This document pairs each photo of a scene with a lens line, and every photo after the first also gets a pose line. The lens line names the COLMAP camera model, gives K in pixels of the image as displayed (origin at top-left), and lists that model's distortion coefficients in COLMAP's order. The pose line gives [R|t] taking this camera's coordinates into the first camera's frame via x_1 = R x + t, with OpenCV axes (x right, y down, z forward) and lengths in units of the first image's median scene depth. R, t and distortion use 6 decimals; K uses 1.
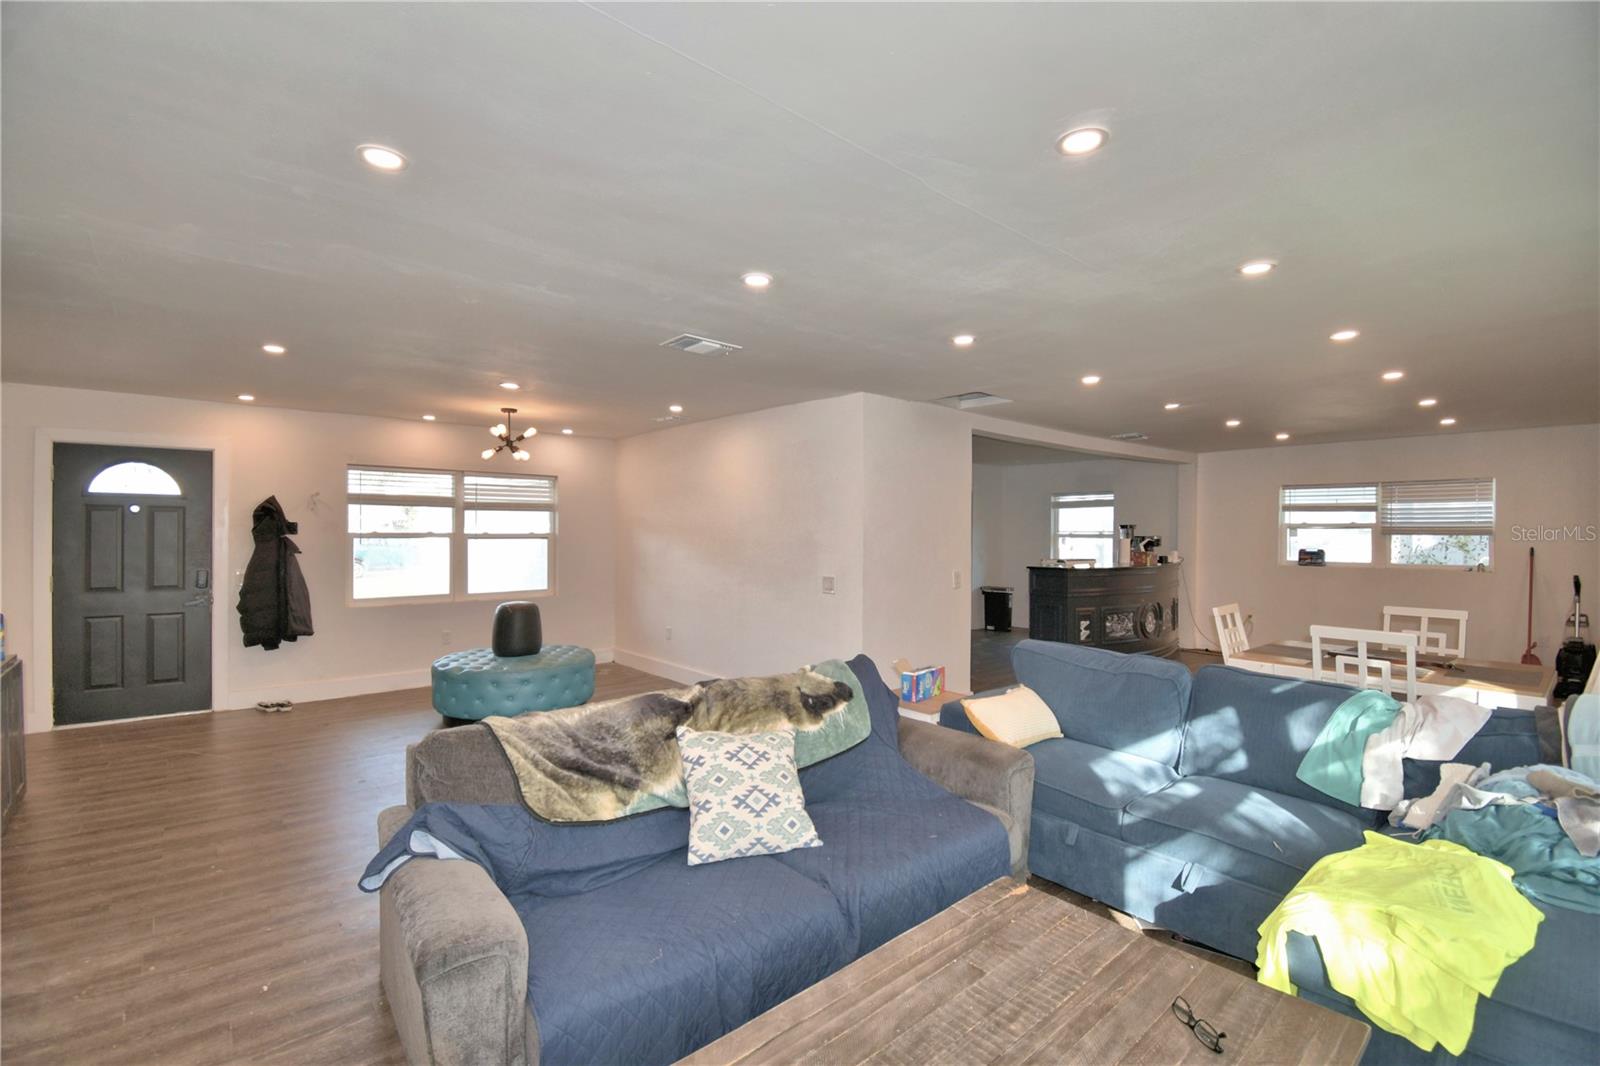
lens RADIAL K [[698.9, 0, 792.3], [0, 698.9, 531.5], [0, 0, 1]] dist [0.021911, -0.027162]
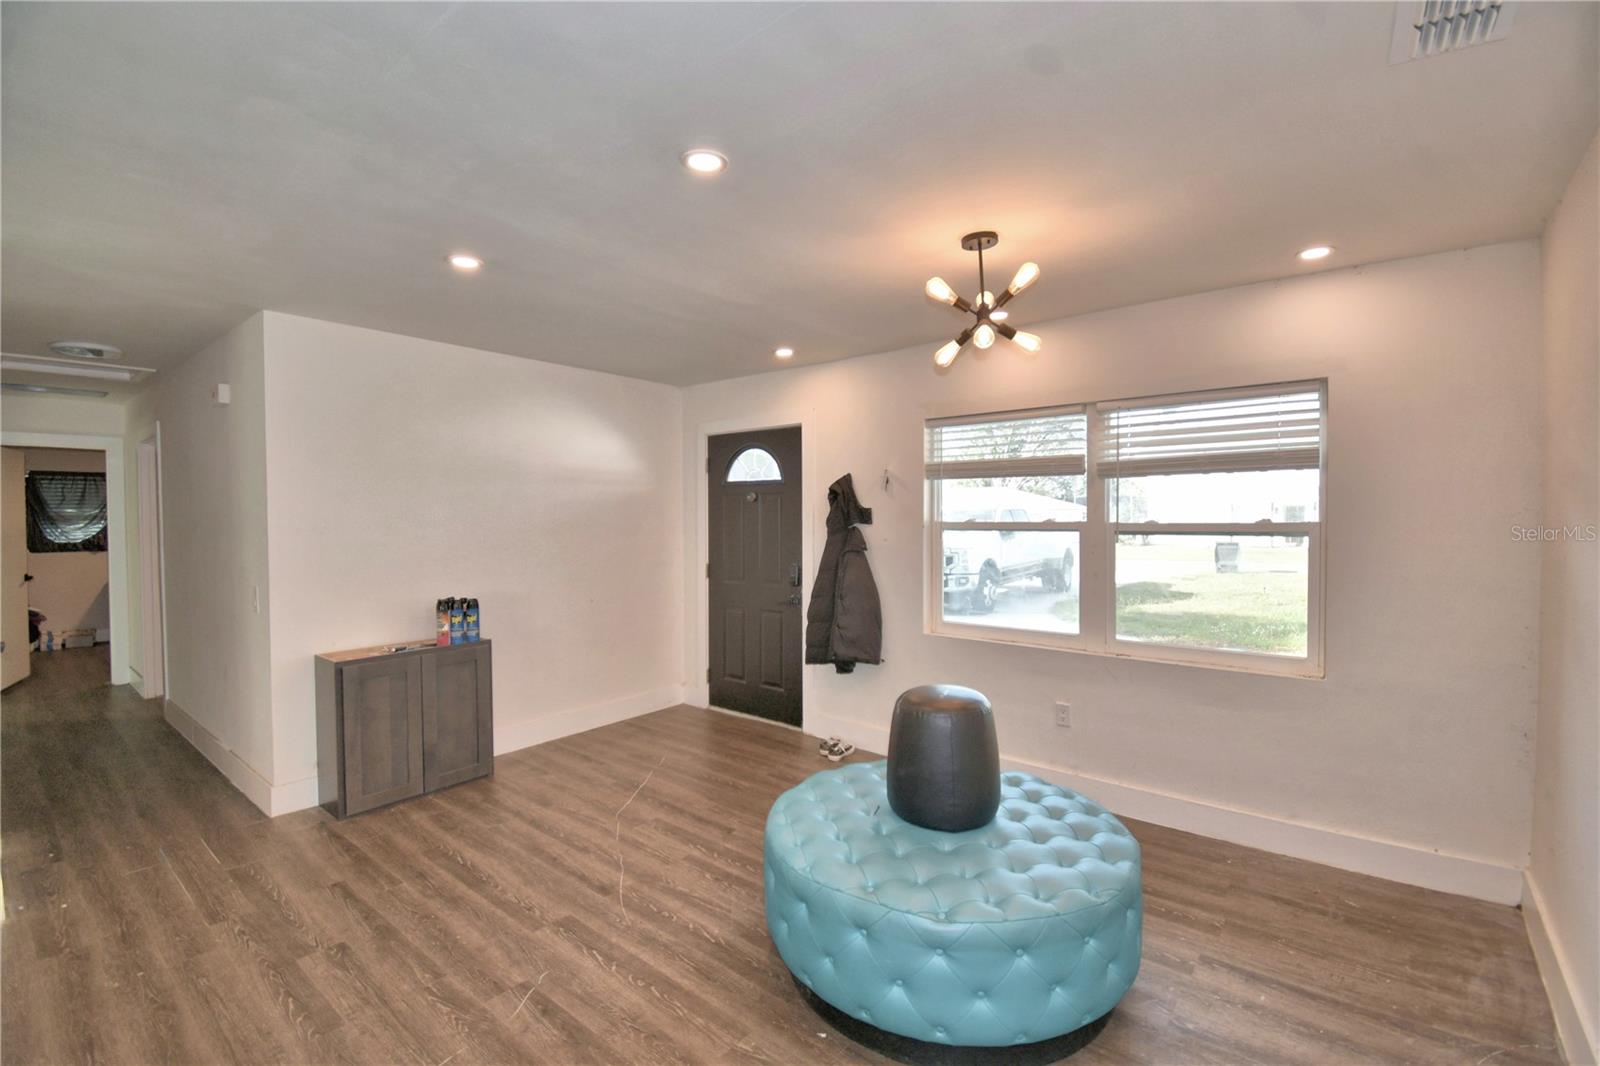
lens RADIAL K [[698.9, 0, 792.3], [0, 698.9, 531.5], [0, 0, 1]] dist [0.021911, -0.027162]
pose [[0.167128, 0.017312, -0.985783, 0.006536], [0.005179, 0.999817, 0.018436, -0.001932], [0.985922, -0.008187, 0.167007, 0.758727]]
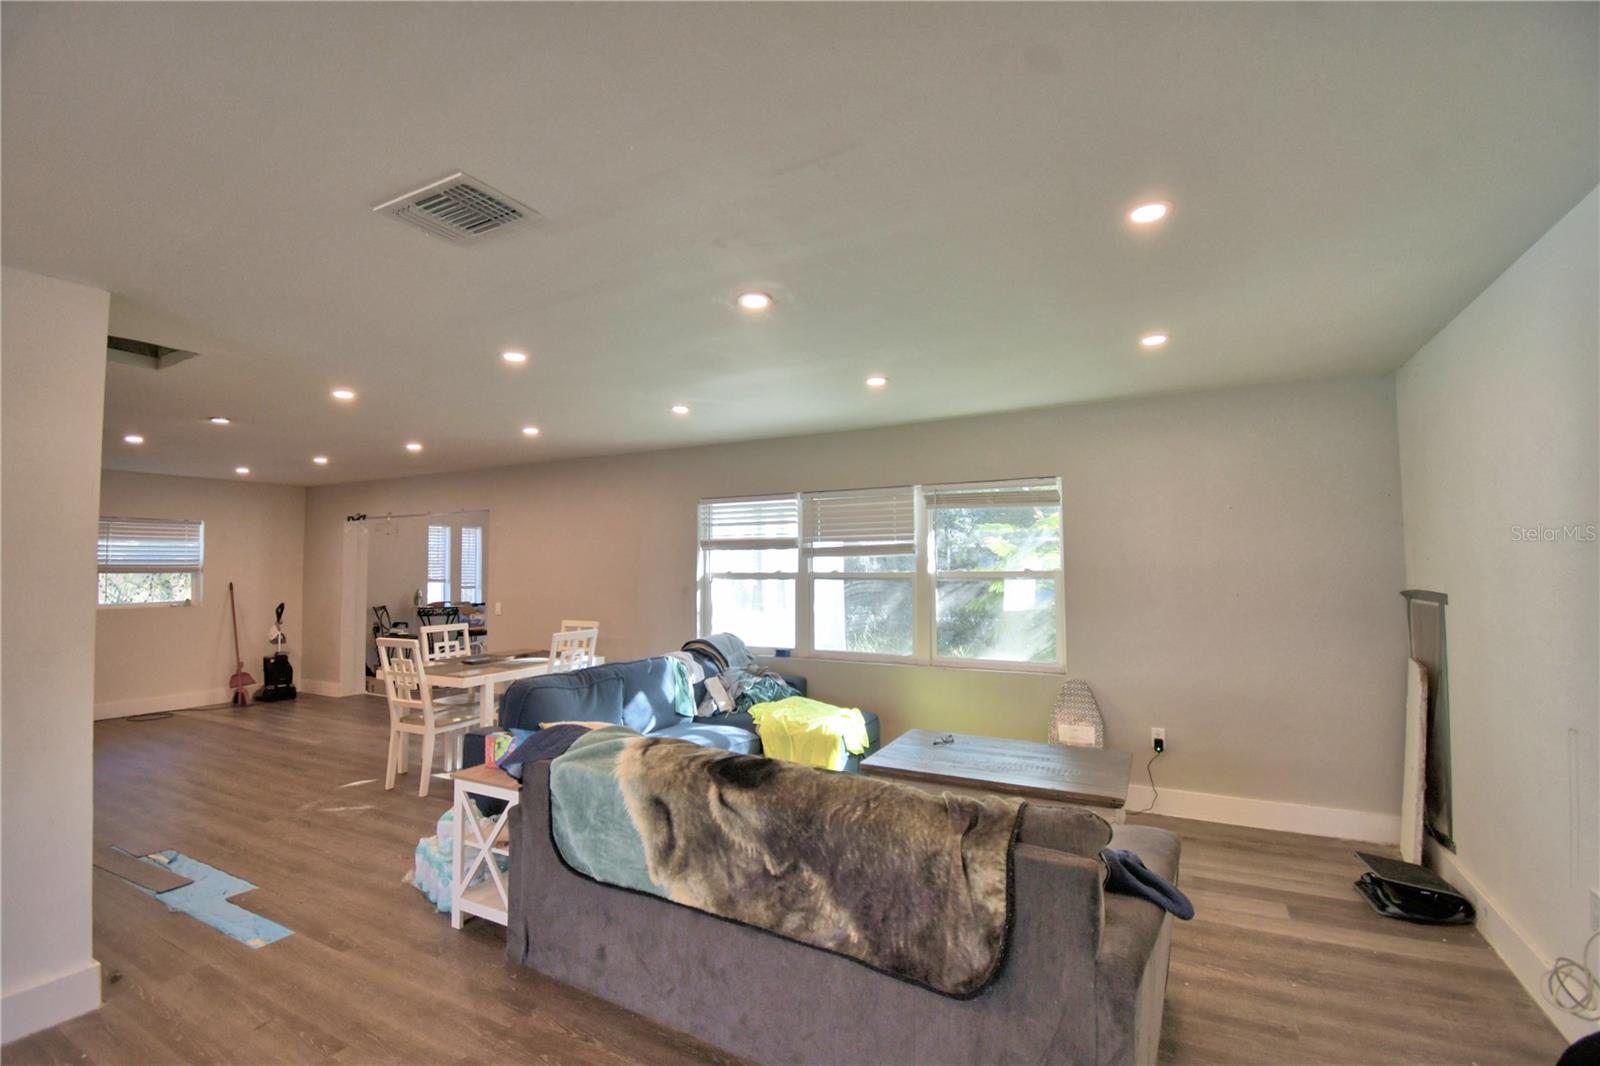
lens RADIAL K [[698.9, 0, 792.3], [0, 698.9, 531.5], [0, 0, 1]] dist [0.021911, -0.027162]
pose [[-0.357638, 0.044829, 0.932784, -0.415660], [0.007312, 0.998951, -0.045205, -0.003543], [-0.933832, -0.009347, -0.357590, 0.570504]]
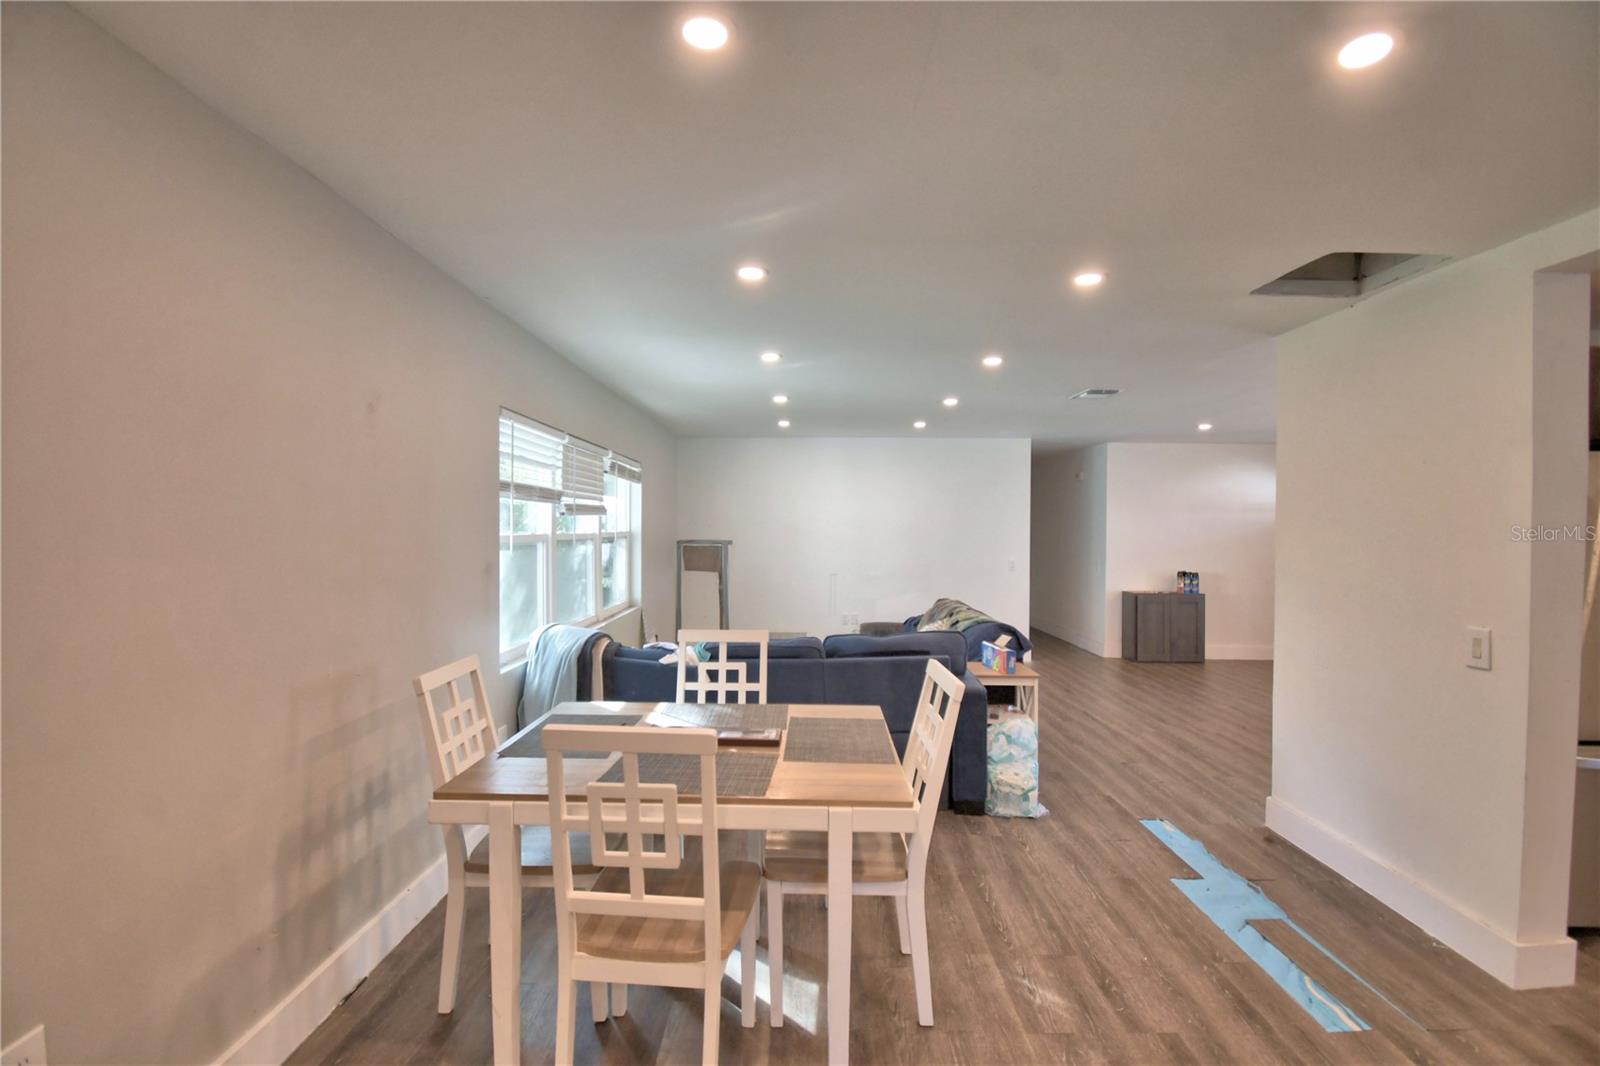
lens RADIAL K [[698.9, 0, 792.3], [0, 698.9, 531.5], [0, 0, 1]] dist [0.021911, -0.027162]
pose [[-0.666276, -0.006297, -0.745679, 0.767719], [-0.012393, 0.999920, 0.002629, 0.001427], [0.745602, 0.010993, -0.666301, 0.880016]]
